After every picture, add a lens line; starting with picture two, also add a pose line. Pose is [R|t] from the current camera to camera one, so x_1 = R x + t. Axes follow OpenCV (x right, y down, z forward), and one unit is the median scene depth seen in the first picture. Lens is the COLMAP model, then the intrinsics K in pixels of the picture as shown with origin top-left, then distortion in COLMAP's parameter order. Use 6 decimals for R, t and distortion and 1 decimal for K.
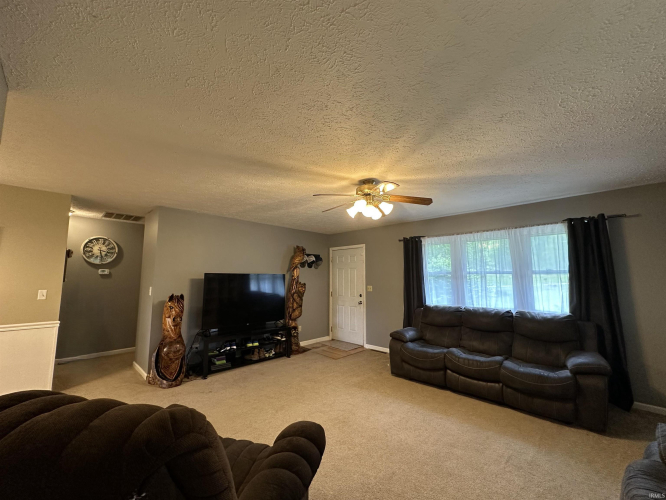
lens RADIAL K [[266.1, 0, 333.0], [0, 266.1, 250.0], [0, 0, 1]] dist [-0.000206, 0.000049]
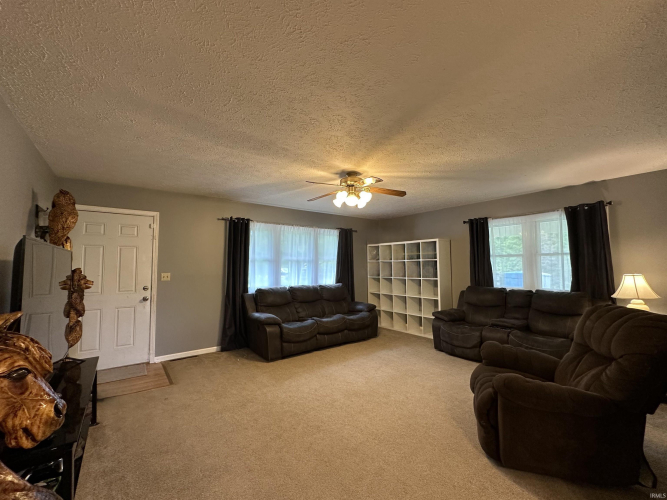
lens RADIAL K [[281.5, 0, 333.5], [0, 281.5, 250.0], [0, 0, 1]] dist [0.000199, 0.000036]
pose [[0.153785, 0.052577, 0.986705, -0.730164], [-0.102022, 0.994091, -0.037070, 0.076254], [-0.982823, -0.094964, 0.158240, 0.613947]]
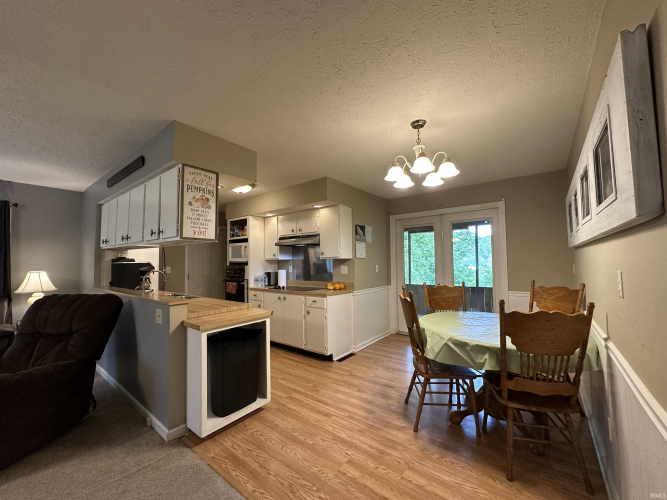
lens RADIAL K [[266.5, 0, 333.5], [0, 266.5, 250.0], [0, 0, 1]] dist [-0.000206, 0.000049]
pose [[-0.995132, 0.003158, -0.098499, -0.702527], [0.018151, 0.988260, -0.151697, 0.109116], [0.096864, -0.152747, -0.983507, 0.857736]]
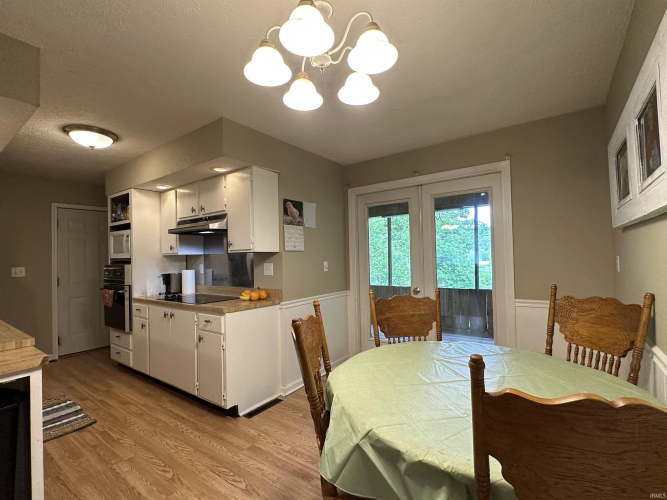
lens RADIAL K [[310.4, 0, 333.5], [0, 310.4, 250.0], [0, 0, 1]] dist [-0.000349, -0.000106]
pose [[-0.990857, 0.015356, -0.134038, -0.900403], [0.033016, 0.990893, -0.130541, 0.088647], [0.130812, -0.133773, -0.982341, 0.633105]]
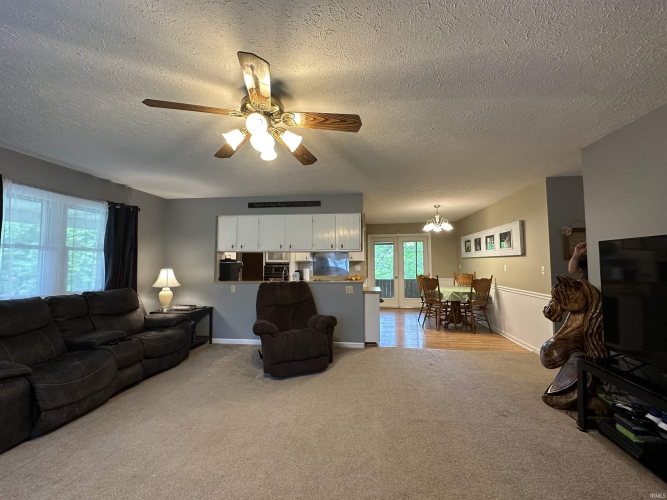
lens RADIAL K [[266.5, 0, 333.5], [0, 266.5, 250.0], [0, 0, 1]] dist [-0.000206, 0.000049]
pose [[-0.809029, -0.029090, -0.587049, 0.259454], [0.064313, 0.988397, -0.137609, 0.138424], [0.584240, -0.149084, -0.797770, 1.099599]]
